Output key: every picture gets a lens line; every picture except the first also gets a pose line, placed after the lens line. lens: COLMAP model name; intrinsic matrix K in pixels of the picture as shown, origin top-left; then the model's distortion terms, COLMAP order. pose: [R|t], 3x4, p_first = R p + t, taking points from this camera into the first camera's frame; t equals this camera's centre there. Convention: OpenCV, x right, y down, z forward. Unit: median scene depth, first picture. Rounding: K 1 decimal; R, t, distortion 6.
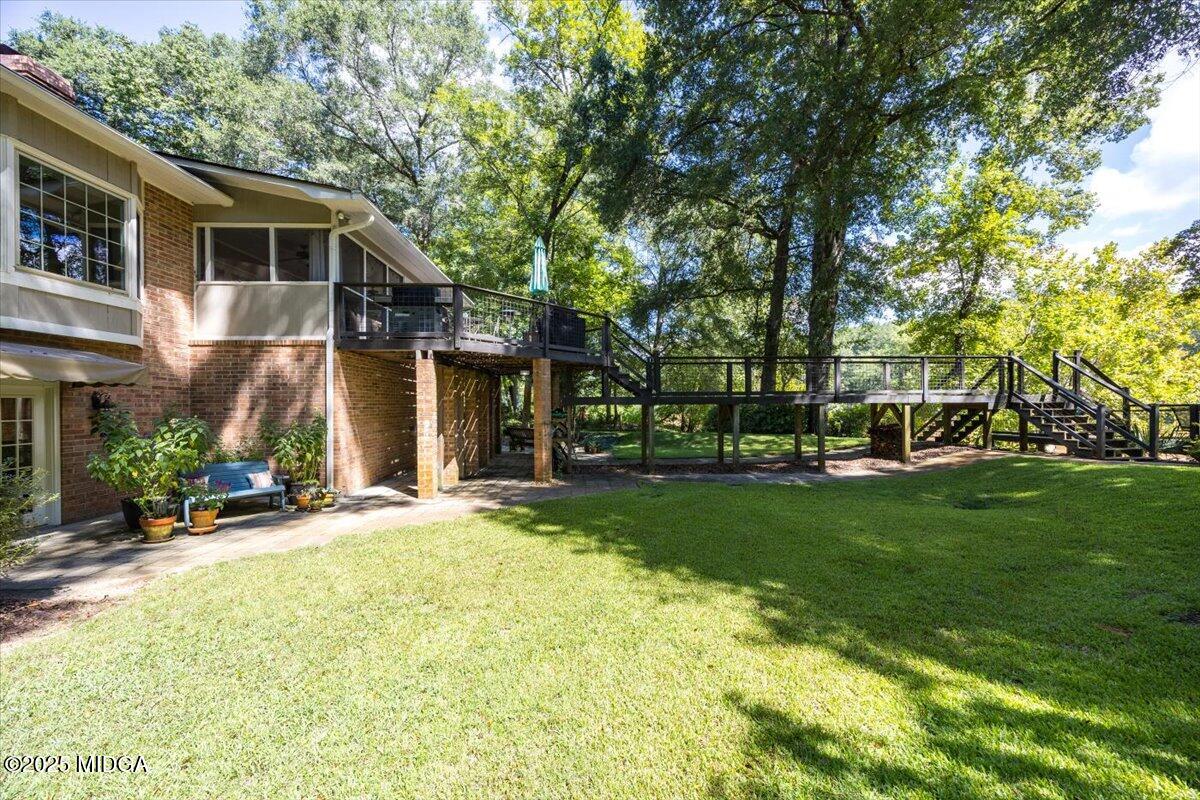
lens RADIAL K [[460.6, 0, 595.8], [0, 460.6, 397.7], [0, 0, 1]] dist [-0.000220, -0.000141]
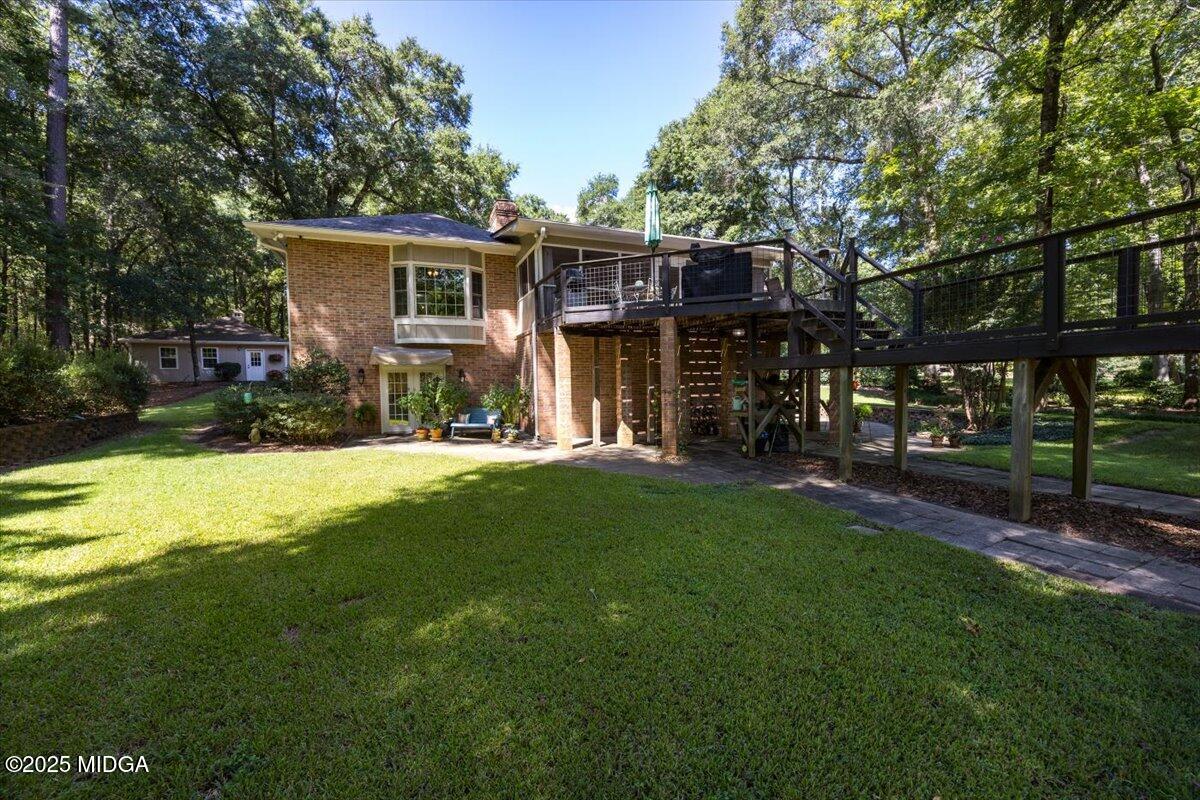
lens RADIAL K [[460.6, 0, 595.8], [0, 460.6, 397.7], [0, 0, 1]] dist [-0.000220, -0.000141]
pose [[0.319840, 0.036245, -0.946778, 1.264769], [0.022228, 0.998706, 0.045742, 0.044017], [0.947211, -0.035675, 0.318620, 1.094095]]
